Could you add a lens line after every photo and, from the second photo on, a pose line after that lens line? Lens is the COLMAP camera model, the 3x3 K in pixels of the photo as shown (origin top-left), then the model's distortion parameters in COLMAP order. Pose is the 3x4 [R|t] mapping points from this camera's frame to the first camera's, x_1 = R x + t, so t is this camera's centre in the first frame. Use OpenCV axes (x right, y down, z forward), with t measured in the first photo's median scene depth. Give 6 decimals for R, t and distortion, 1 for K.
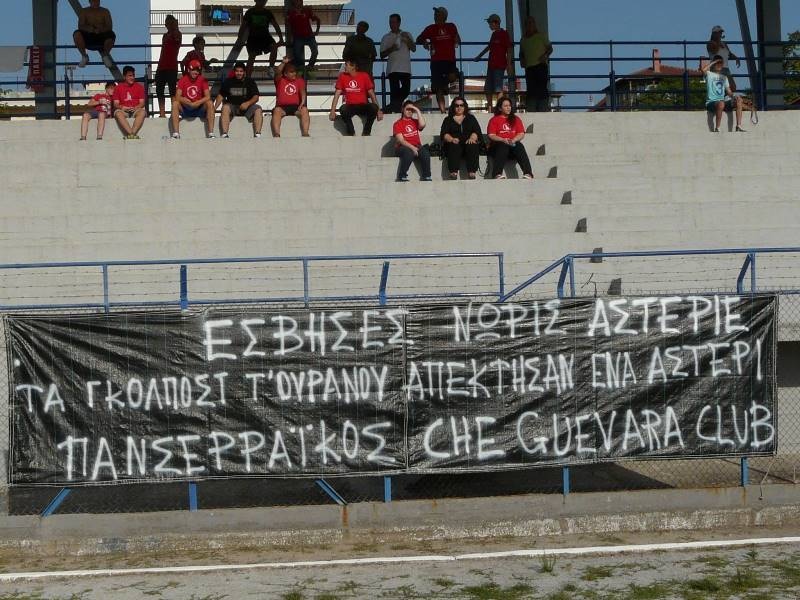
lens RADIAL K [[1340.1, 0, 398.6], [0, 1340.1, 317.8], [0, 0, 1]] dist [-0.131173, 0.175670]
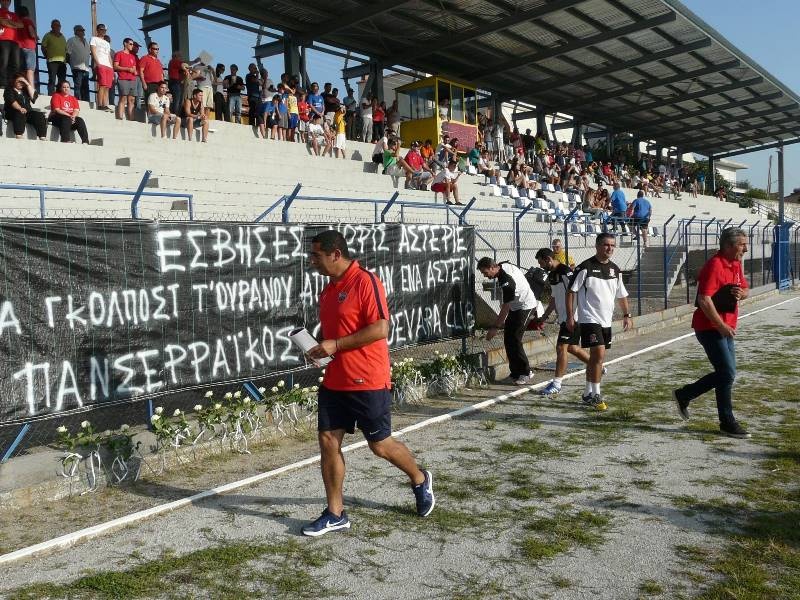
lens RADIAL K [[804.1, 0, 397.2], [0, 804.1, 298.8], [0, 0, 1]] dist [-0.074293, 0.087310]
pose [[0.675490, -0.032662, 0.736646, -0.451921], [0.013881, 0.999405, 0.031584, 0.035245], [-0.737239, -0.011109, 0.675541, 0.480291]]
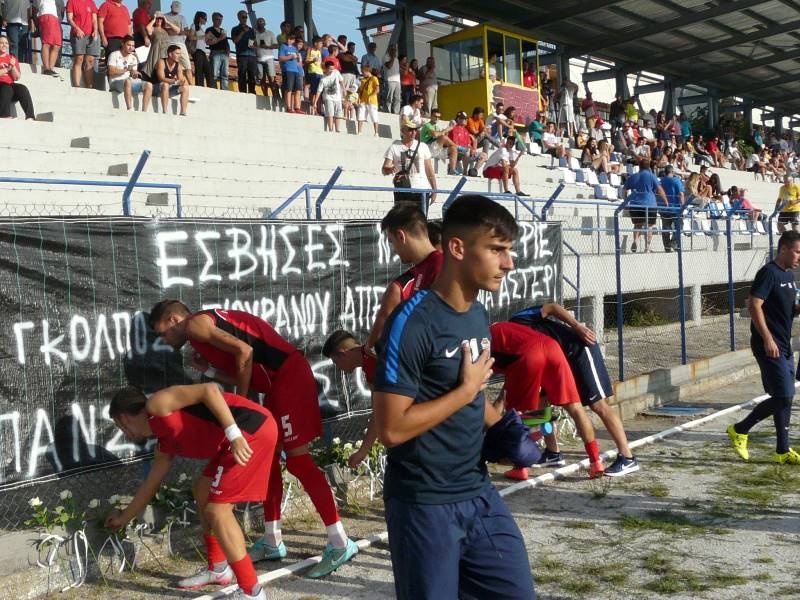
lens RADIAL K [[1074.7, 0, 400.0], [0, 1074.7, 300.0], [0, 0, 1]] dist [-0.098018, 0.155996]
pose [[0.689599, -0.023821, 0.723799, -0.467253], [0.023823, 0.999664, 0.010202, 0.035478], [-0.723799, 0.010208, 0.689935, 0.509639]]
